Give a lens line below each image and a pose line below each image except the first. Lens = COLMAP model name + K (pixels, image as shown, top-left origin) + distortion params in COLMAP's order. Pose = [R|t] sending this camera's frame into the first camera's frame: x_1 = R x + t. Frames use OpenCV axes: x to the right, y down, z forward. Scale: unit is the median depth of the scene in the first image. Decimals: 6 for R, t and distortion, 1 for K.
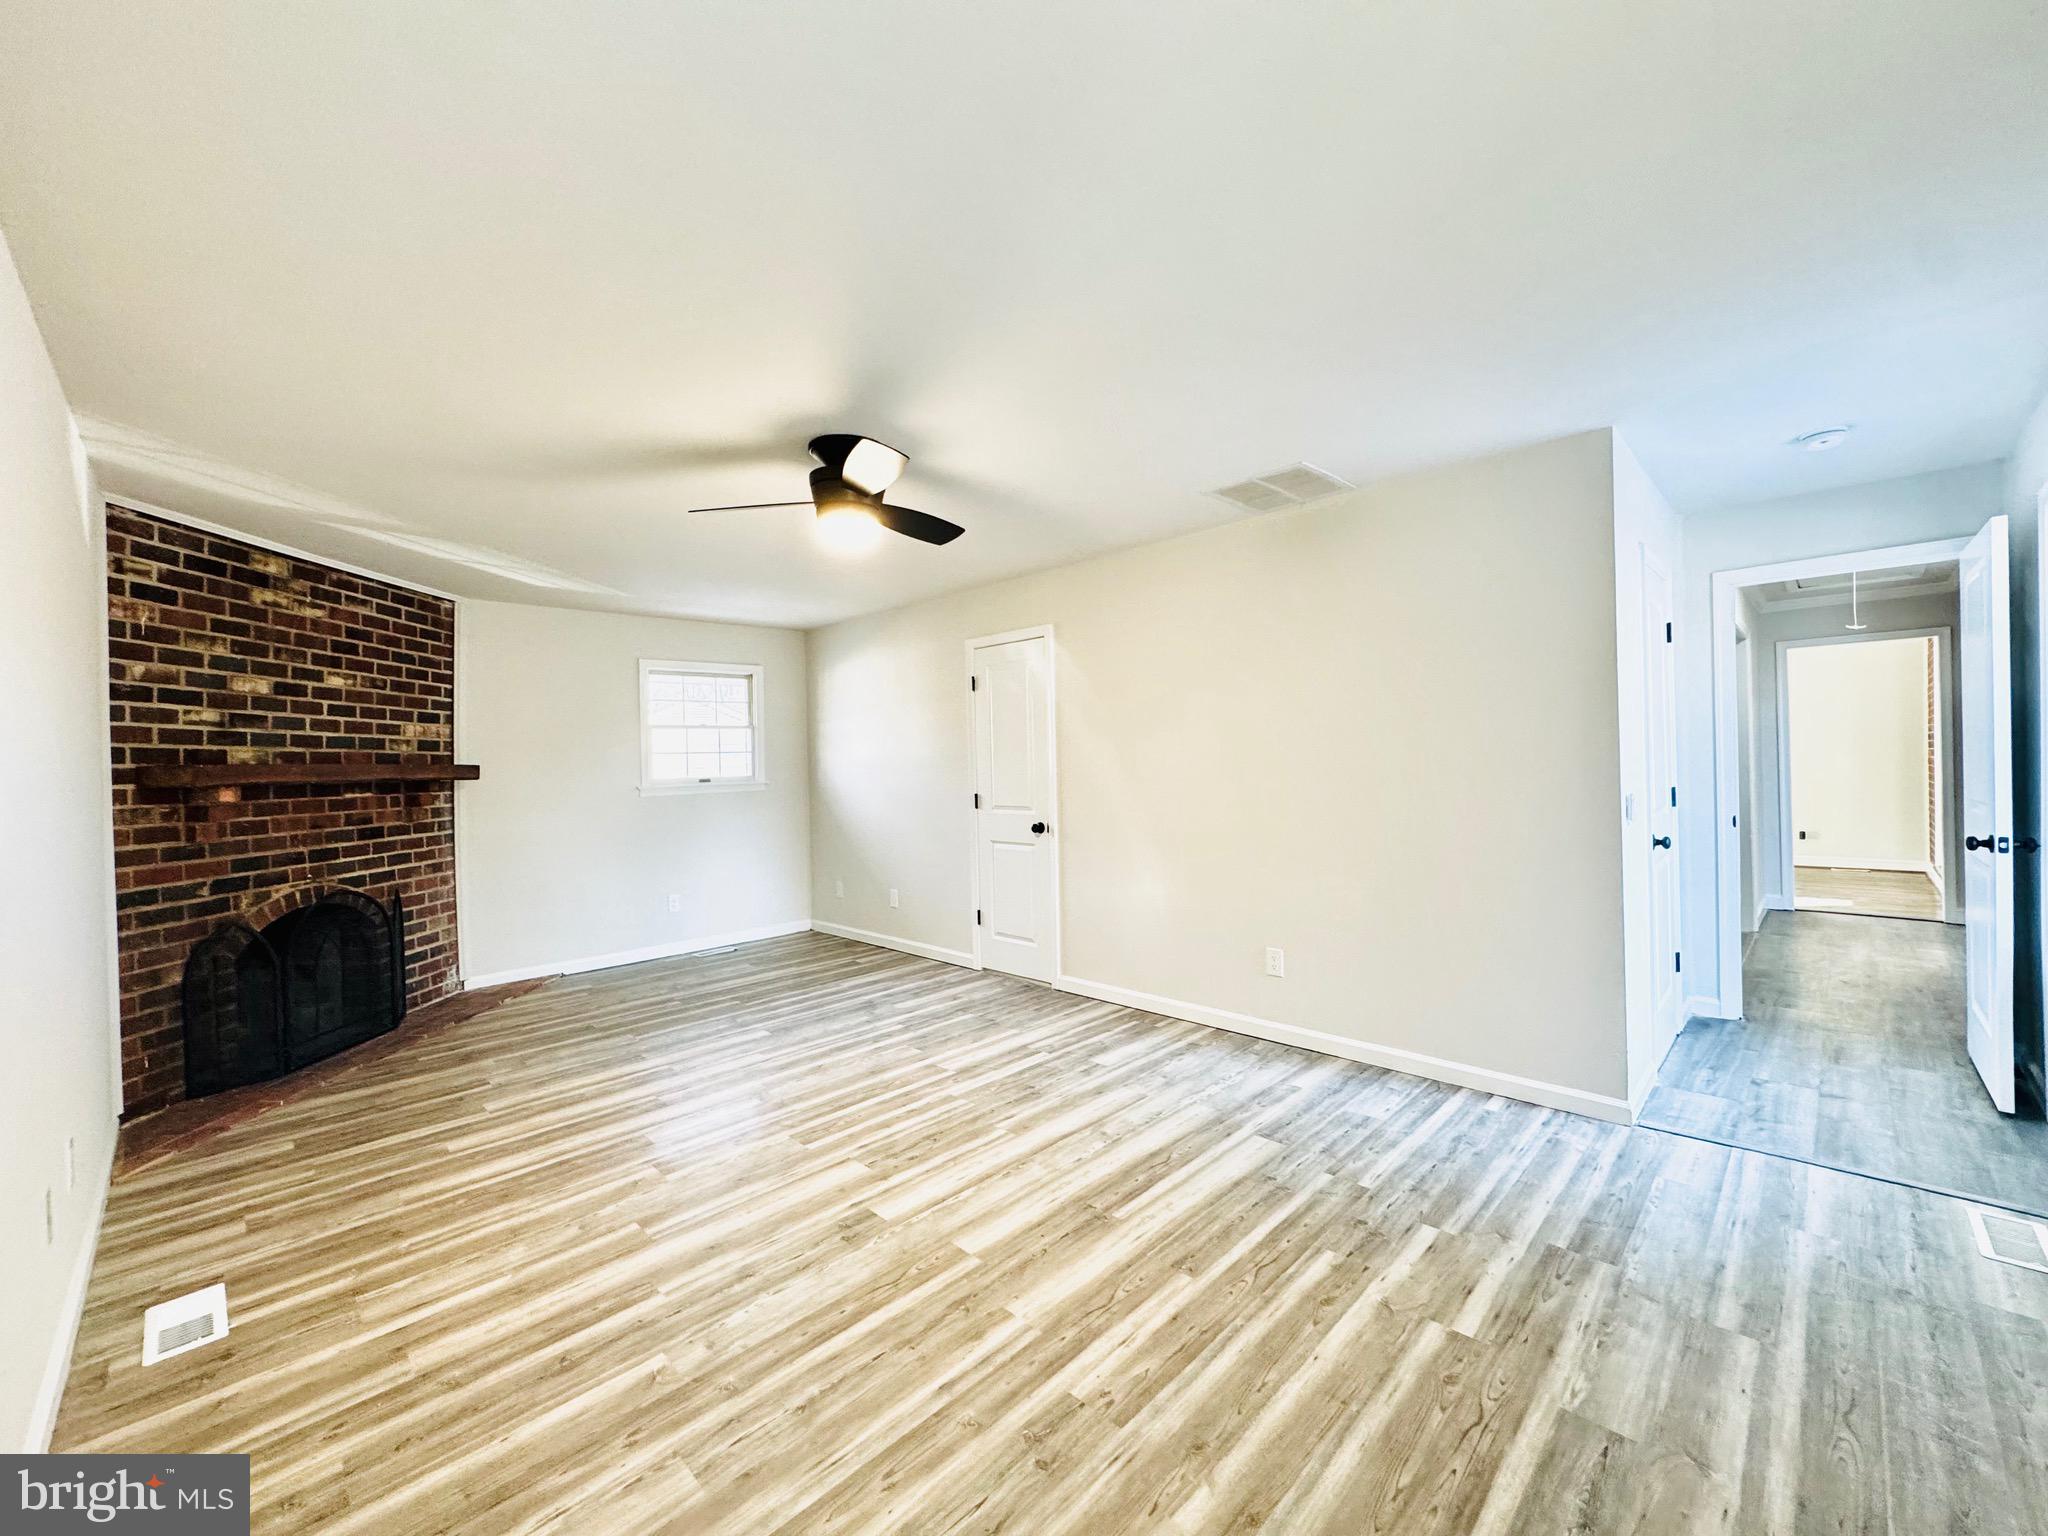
lens RADIAL K [[818.2, 0, 1024.0], [0, 818.2, 768.0], [0, 0, 1]] dist [-0.002753, 0.000749]
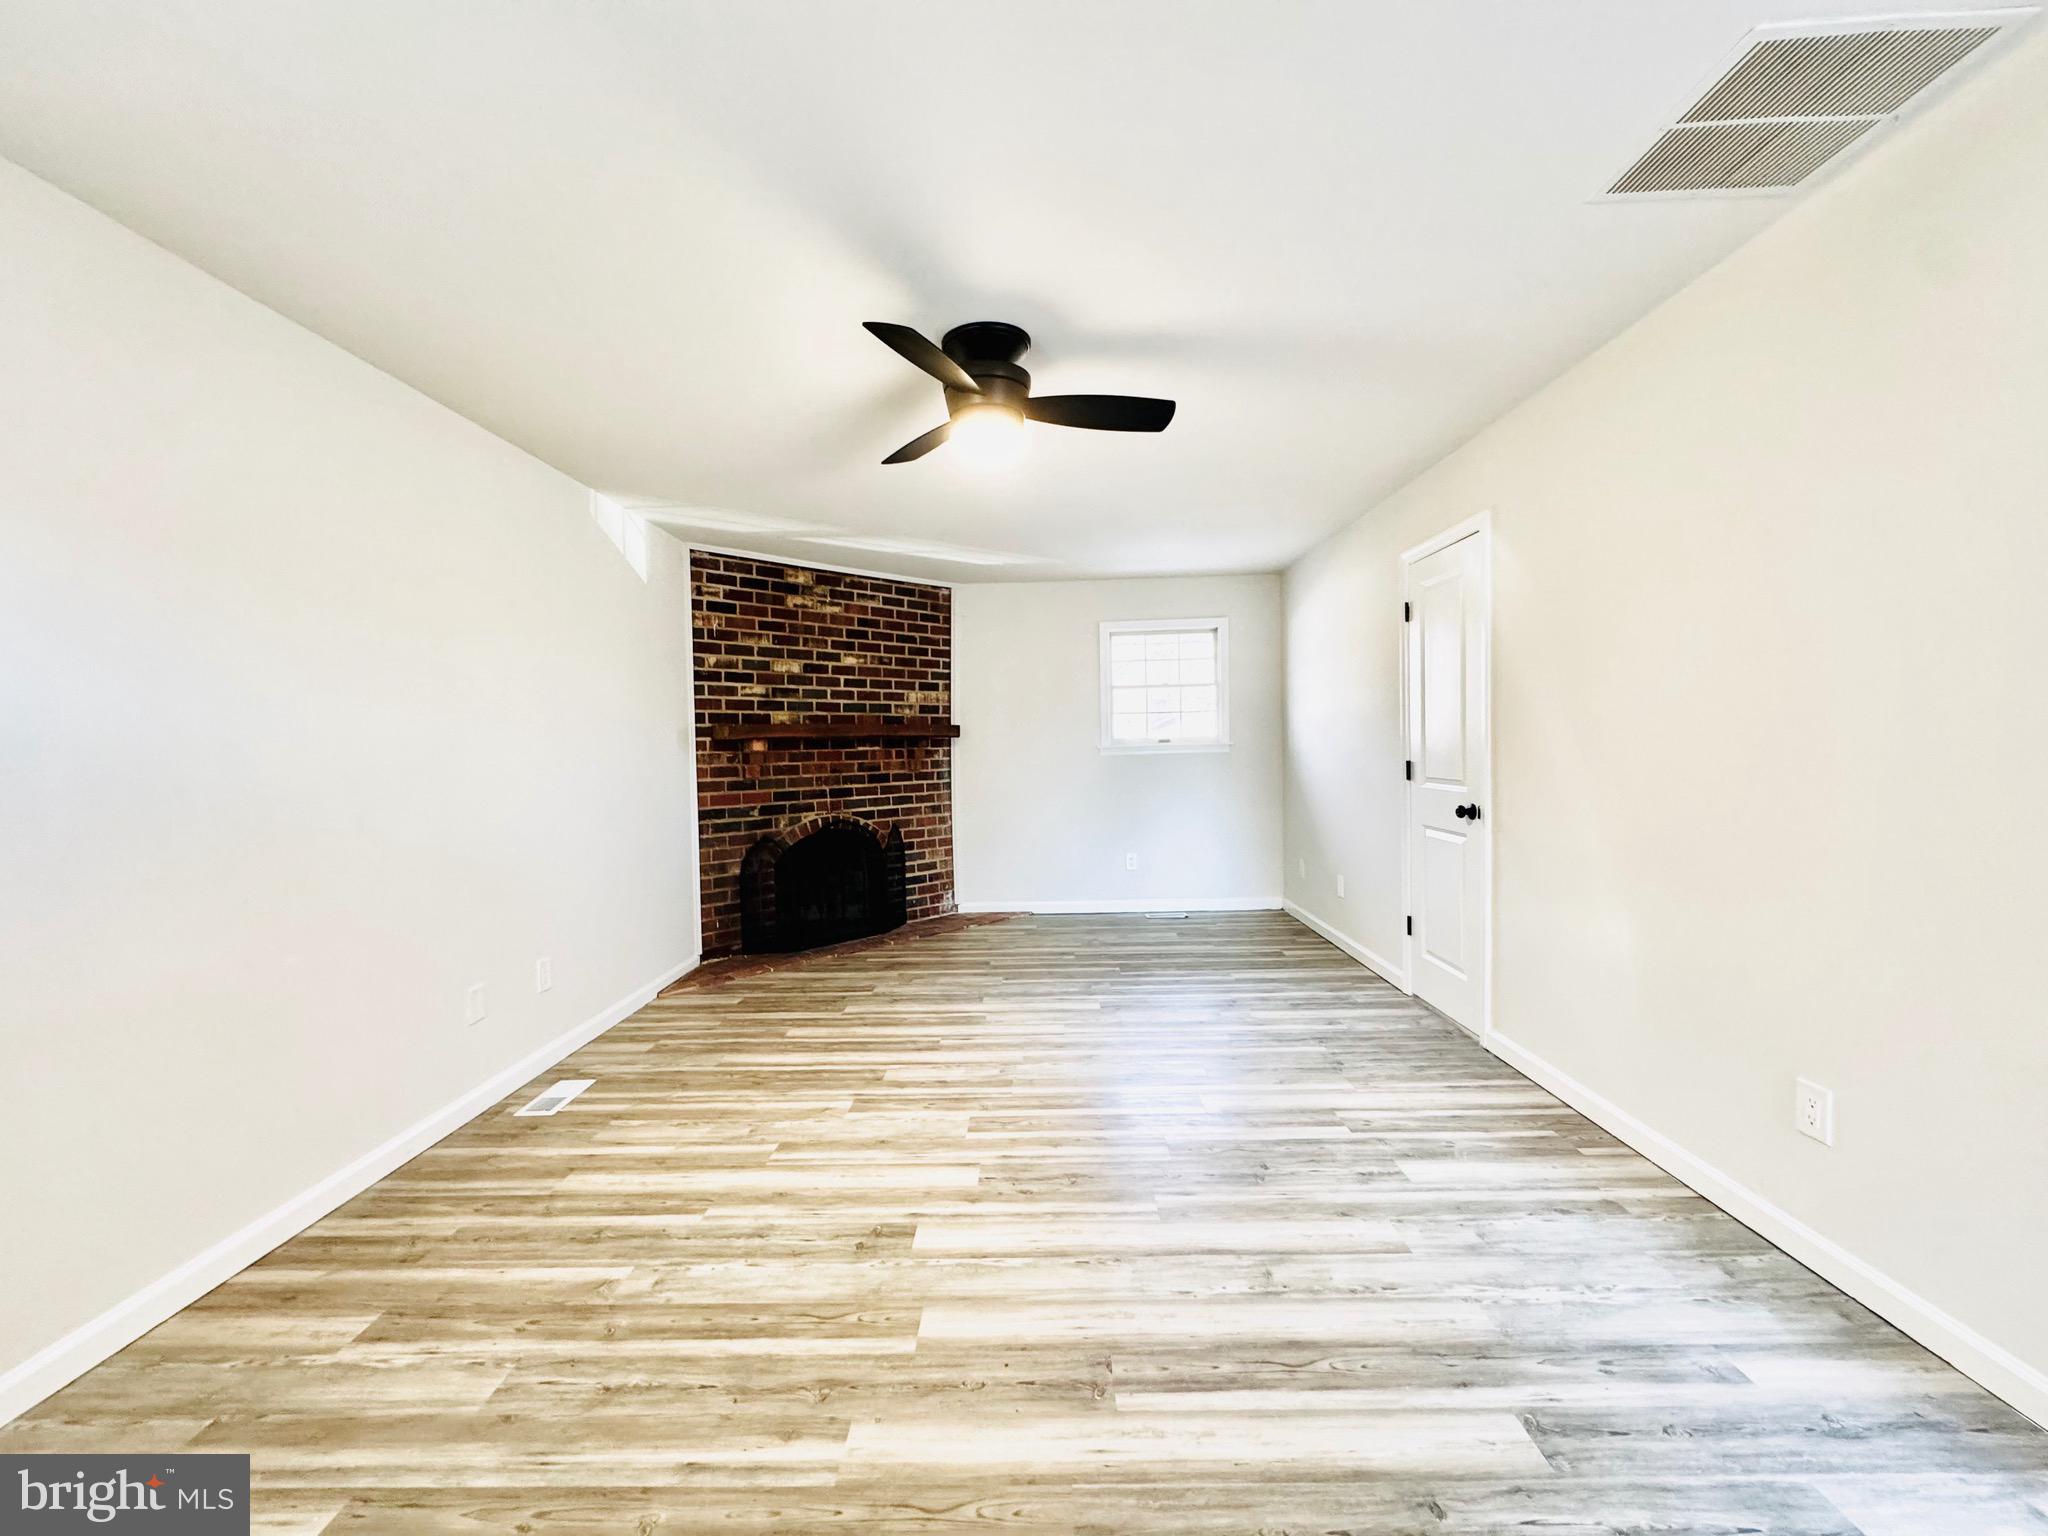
lens RADIAL K [[818.2, 0, 1024.0], [0, 818.2, 768.0], [0, 0, 1]] dist [-0.002753, 0.000749]
pose [[0.693092, 0.032037, -0.720137, 0.357461], [-0.000874, 0.999049, 0.043604, 0.009489], [0.720848, -0.029593, 0.692461, 0.351635]]
